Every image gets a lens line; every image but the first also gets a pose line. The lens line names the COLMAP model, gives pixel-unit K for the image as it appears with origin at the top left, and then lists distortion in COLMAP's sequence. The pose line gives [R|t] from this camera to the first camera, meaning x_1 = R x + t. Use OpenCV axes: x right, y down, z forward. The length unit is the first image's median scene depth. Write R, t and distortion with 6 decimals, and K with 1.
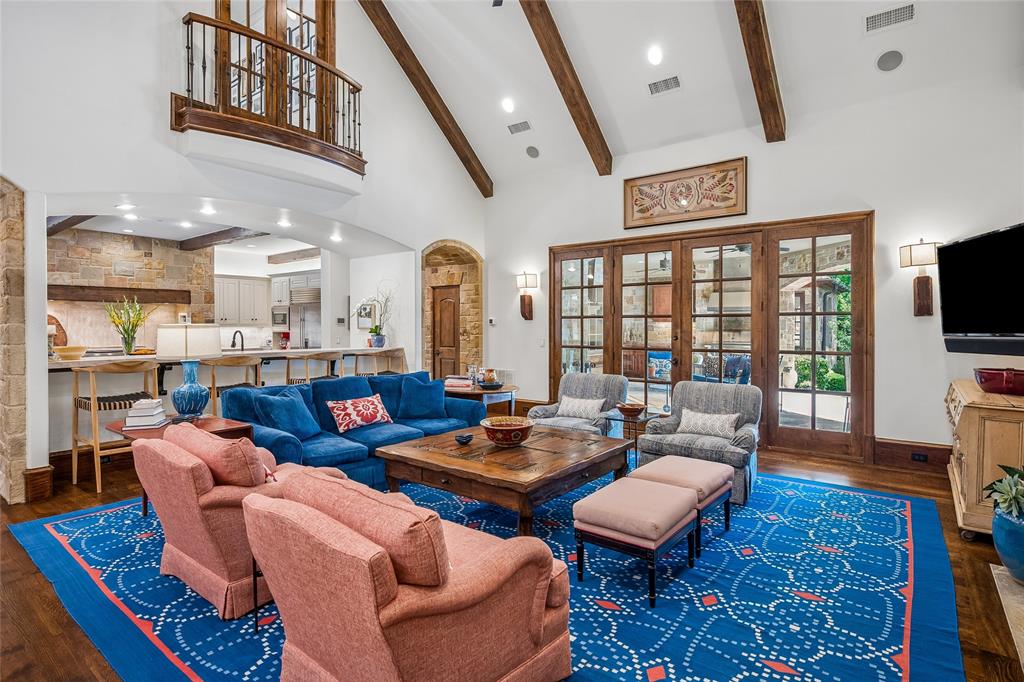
lens RADIAL K [[525.5, 0, 510.5], [0, 525.5, 333.6], [0, 0, 1]] dist [0.000934, 0.000426]
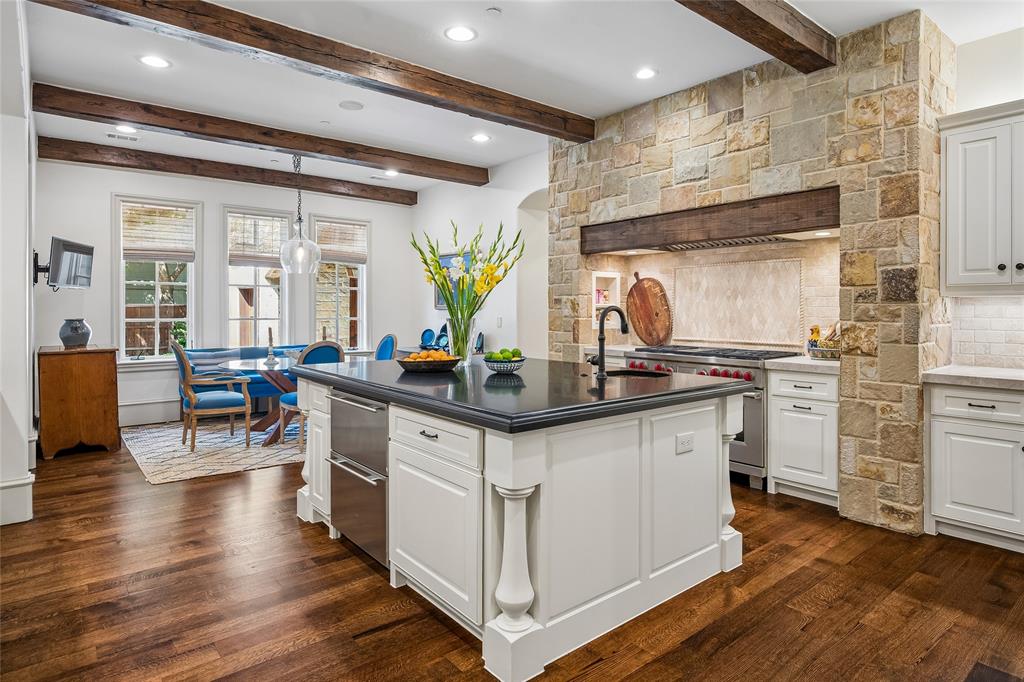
lens RADIAL K [[574.3, 0, 507.1], [0, 574.3, 309.8], [0, 0, 1]] dist [-0.000175, -0.000329]
pose [[-0.223223, 0.000466, -0.974767, -0.224280], [-0.014070, 0.999894, 0.003700, -0.002186], [0.974666, 0.014541, -0.223193, 0.927971]]
